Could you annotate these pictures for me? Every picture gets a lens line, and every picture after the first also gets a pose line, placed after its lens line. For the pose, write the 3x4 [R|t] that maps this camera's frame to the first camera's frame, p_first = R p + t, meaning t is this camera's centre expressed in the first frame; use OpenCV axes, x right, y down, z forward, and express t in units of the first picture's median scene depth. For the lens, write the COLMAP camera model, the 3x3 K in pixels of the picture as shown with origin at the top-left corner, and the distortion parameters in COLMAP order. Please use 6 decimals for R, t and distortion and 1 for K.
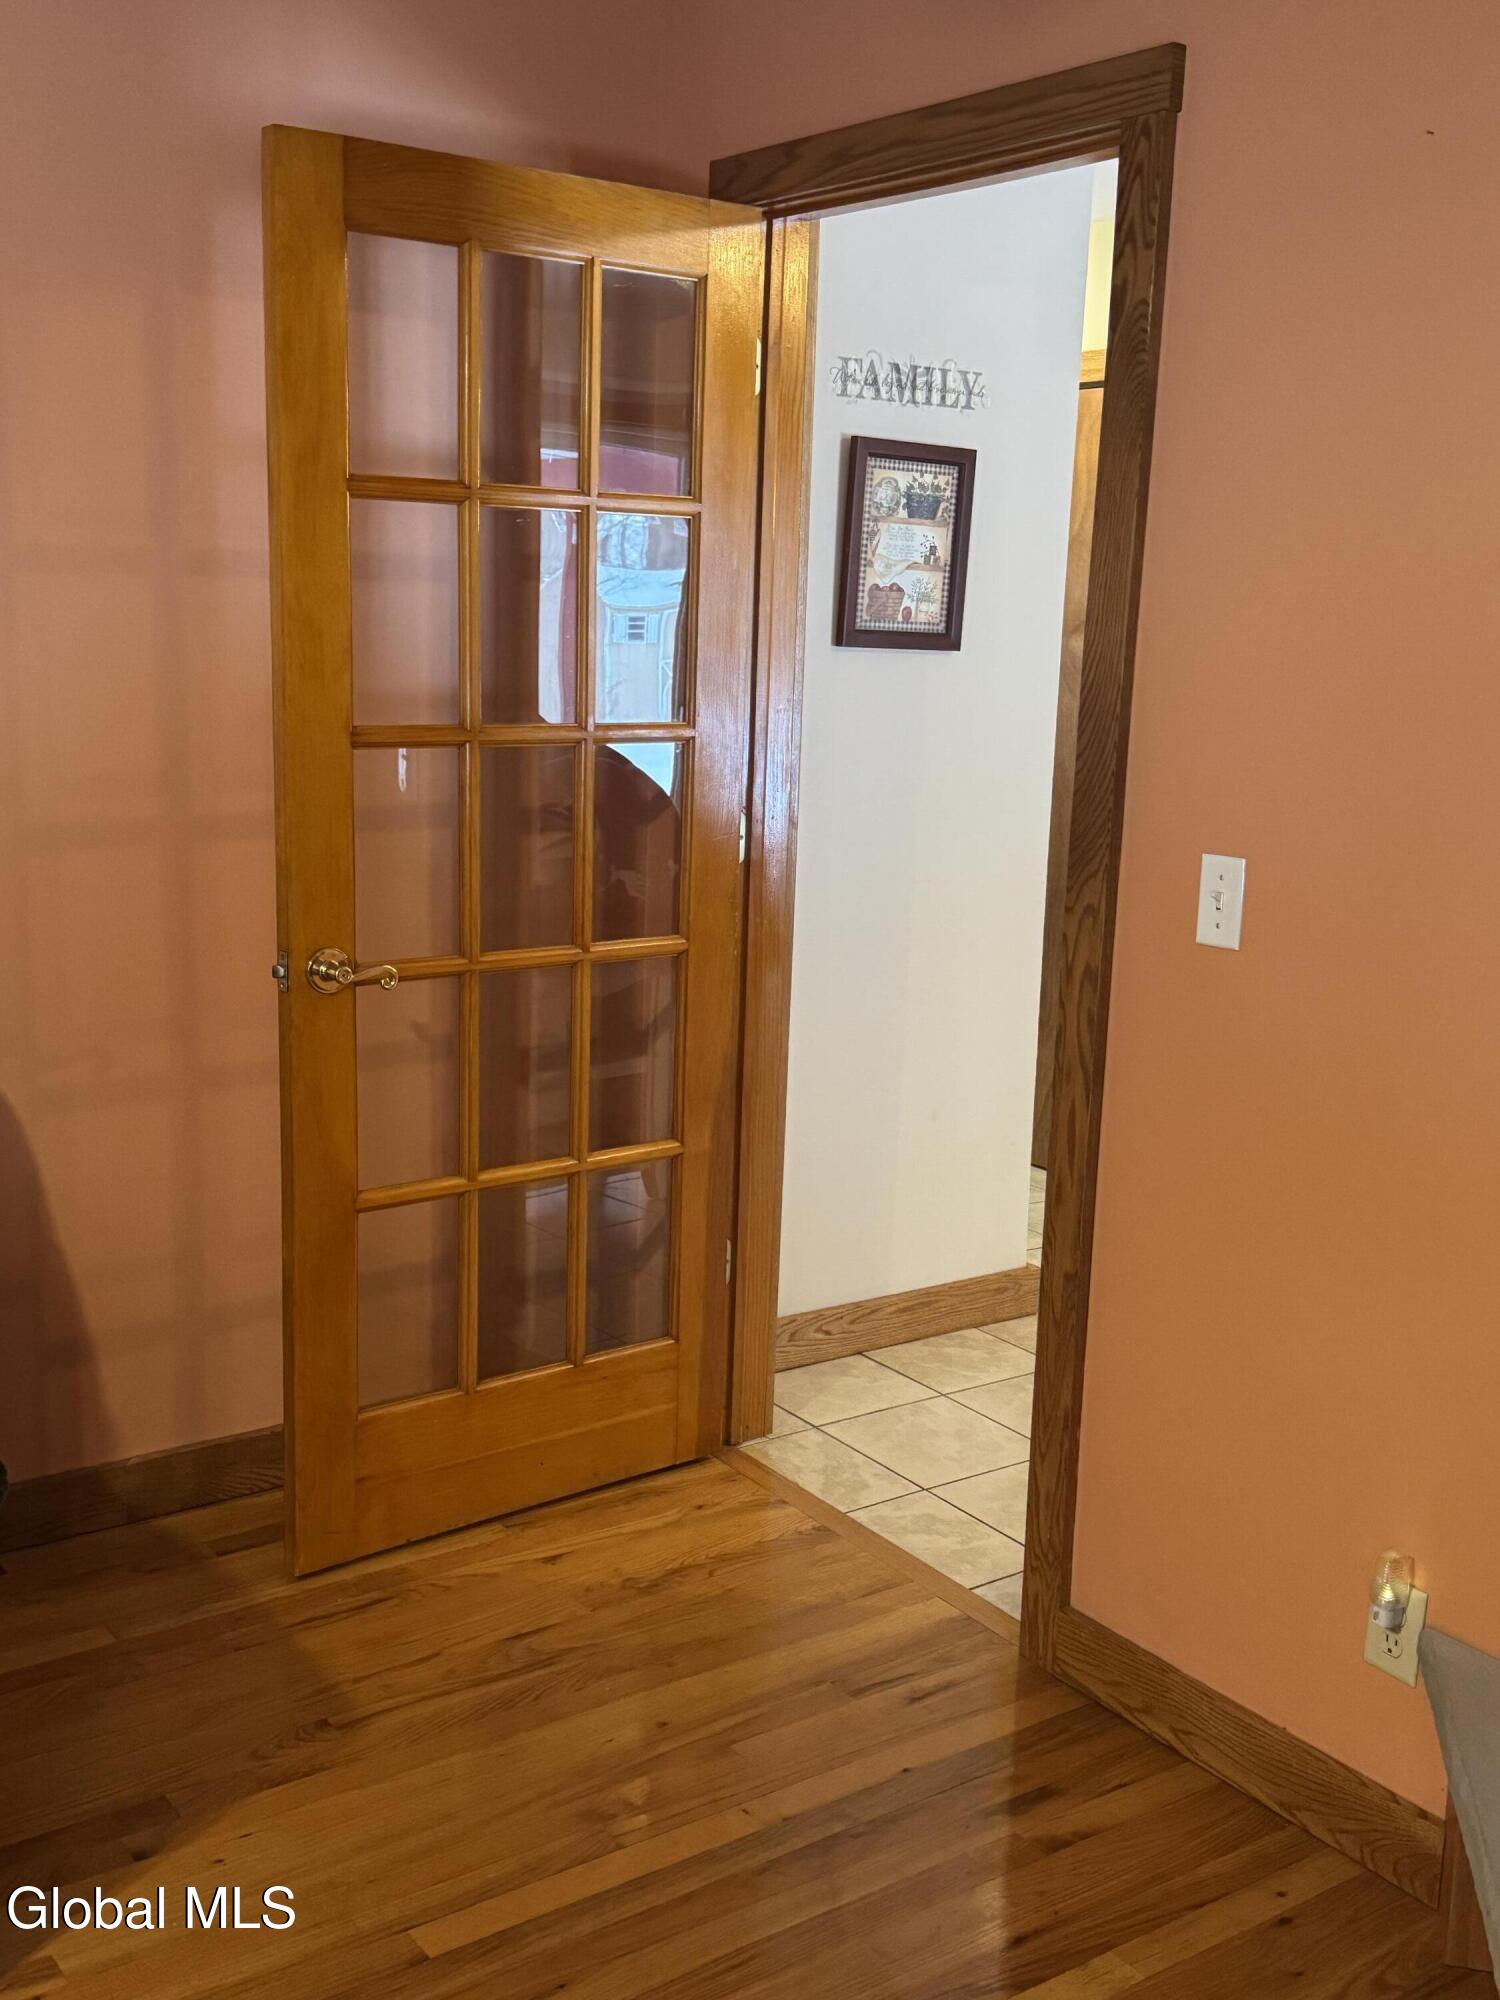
lens RADIAL K [[2101.0, 0, 747.9], [0, 2101.0, 1008.6], [0, 0, 1]] dist [0.191864, 0.000000]
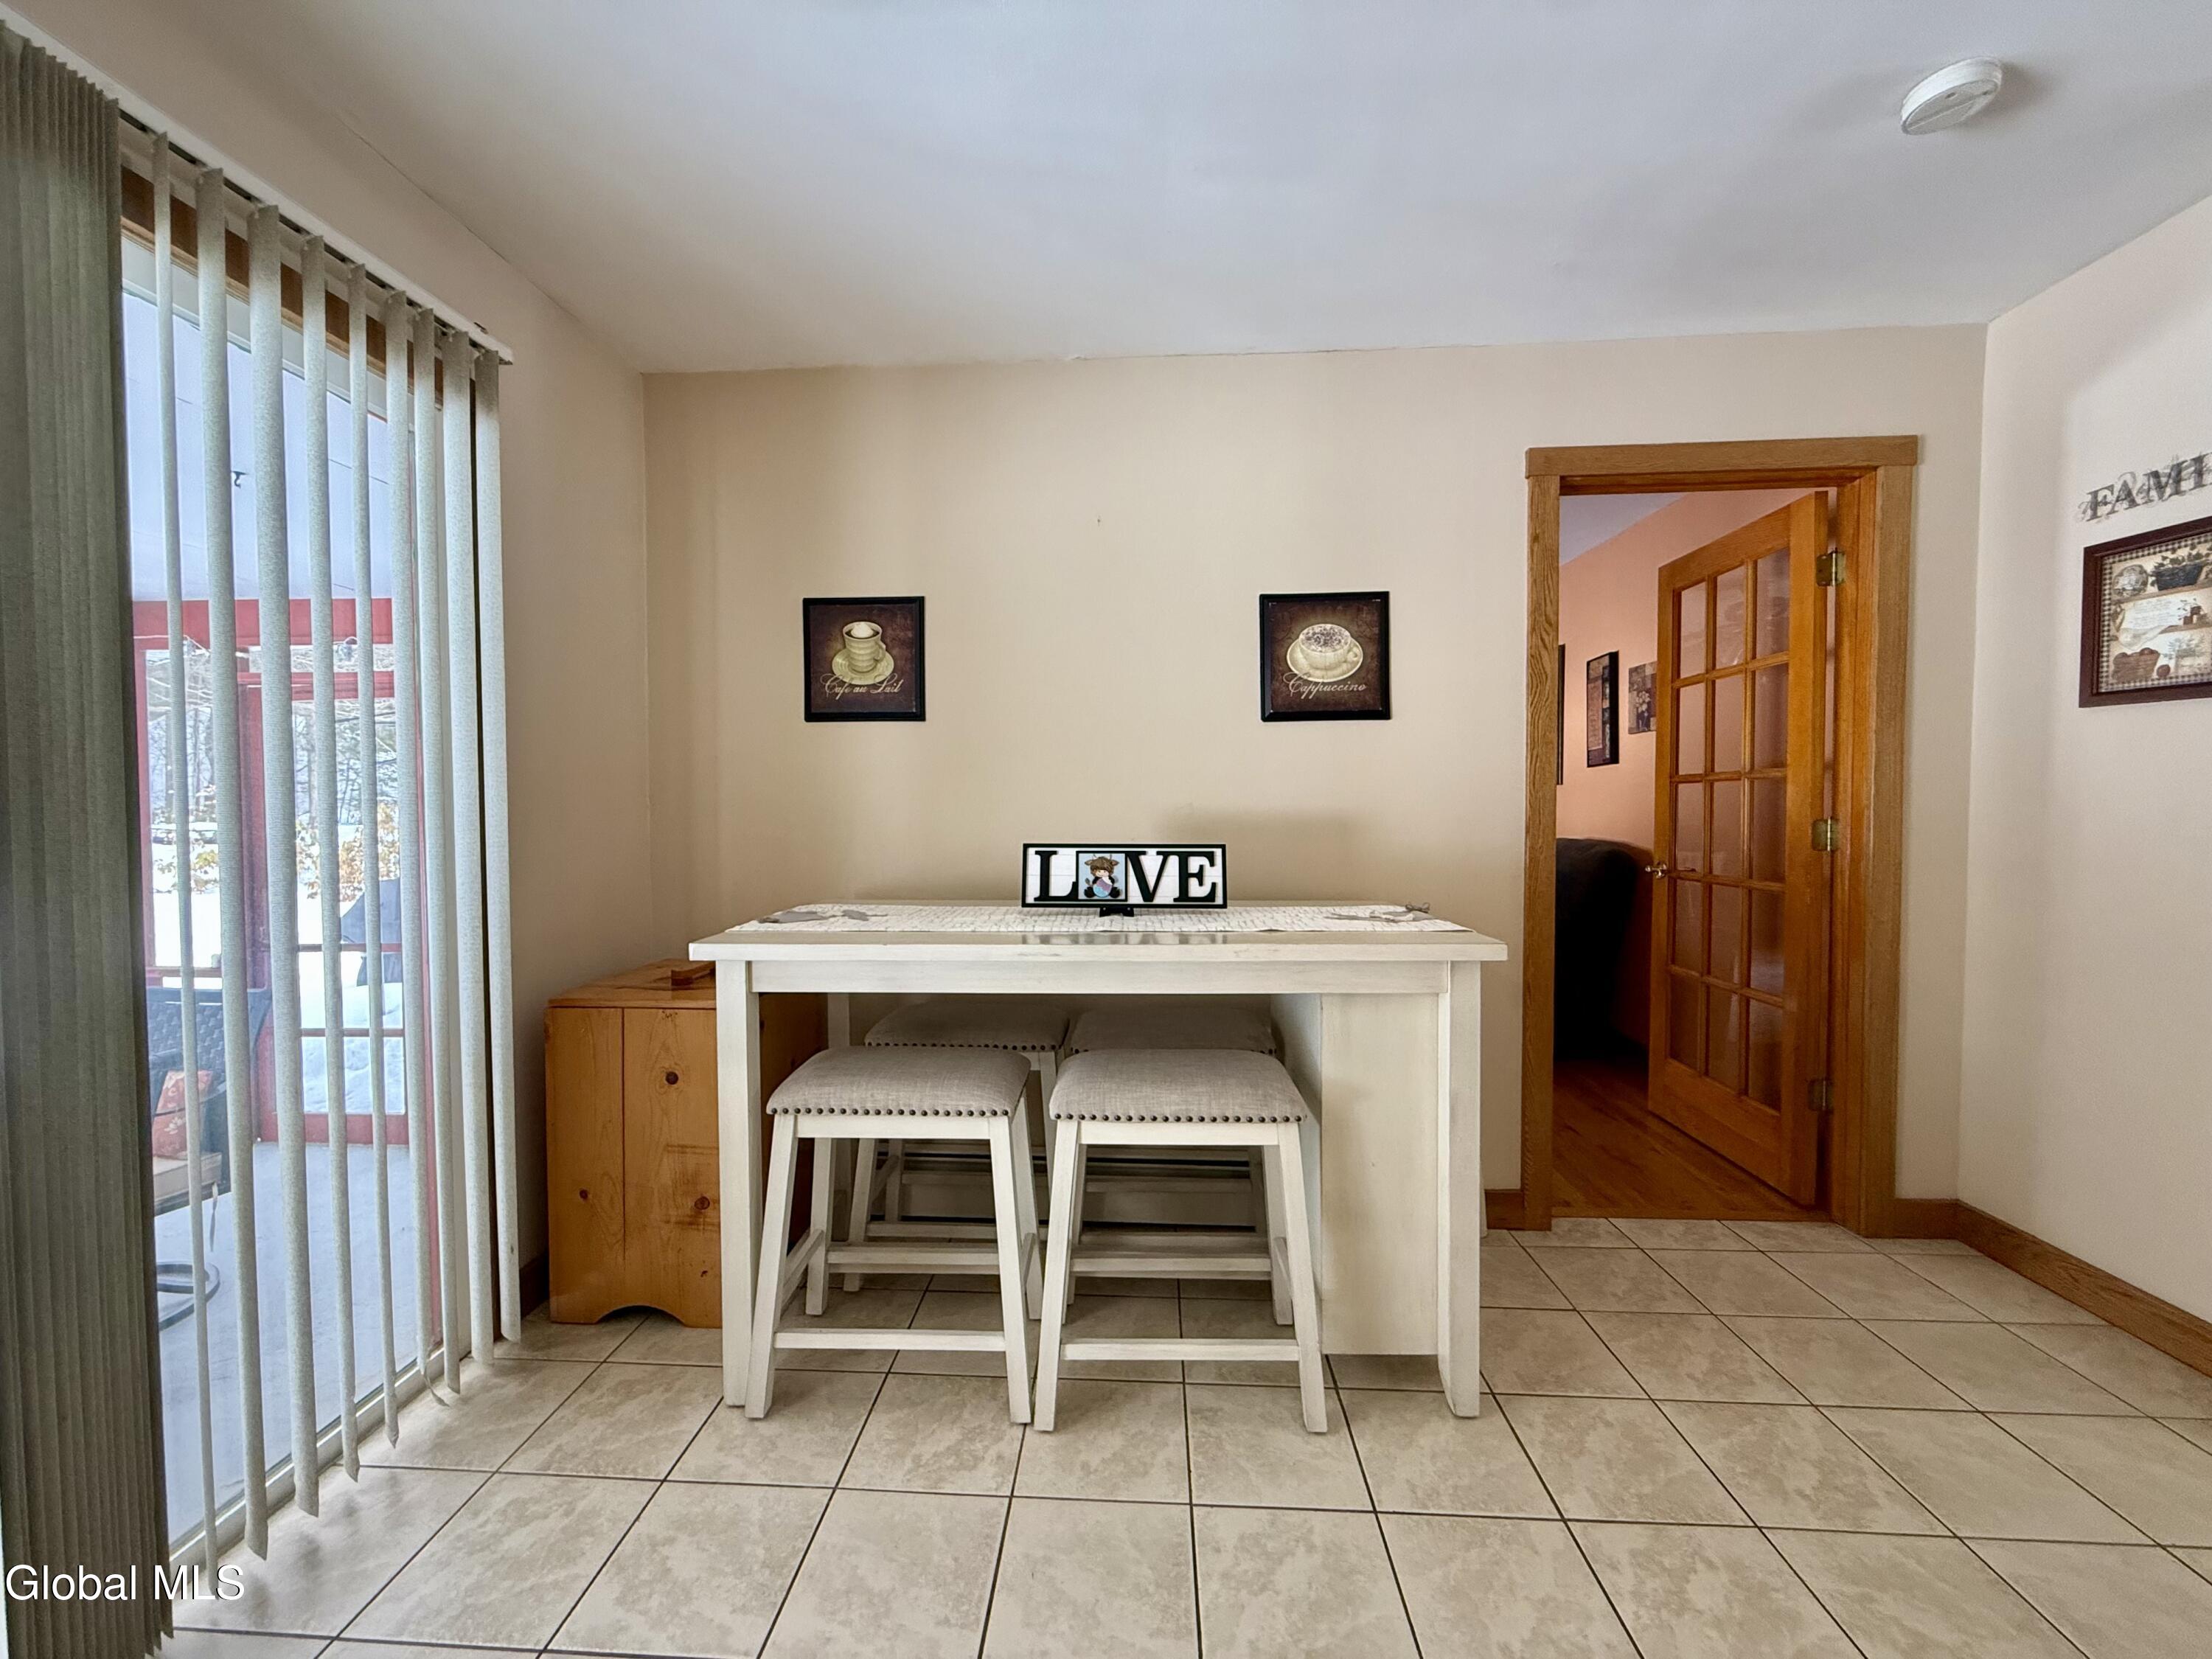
lens RADIAL K [[881.7, 0, 1100.2], [0, 881.7, 829.9], [0, 0, 1]] dist [-0.001919, 0.000613]
pose [[-0.628703, -0.004558, -0.777632, 0.816654], [-0.161648, 0.978906, 0.124952, -0.070709], [0.760659, 0.204260, -0.616178, 0.888843]]
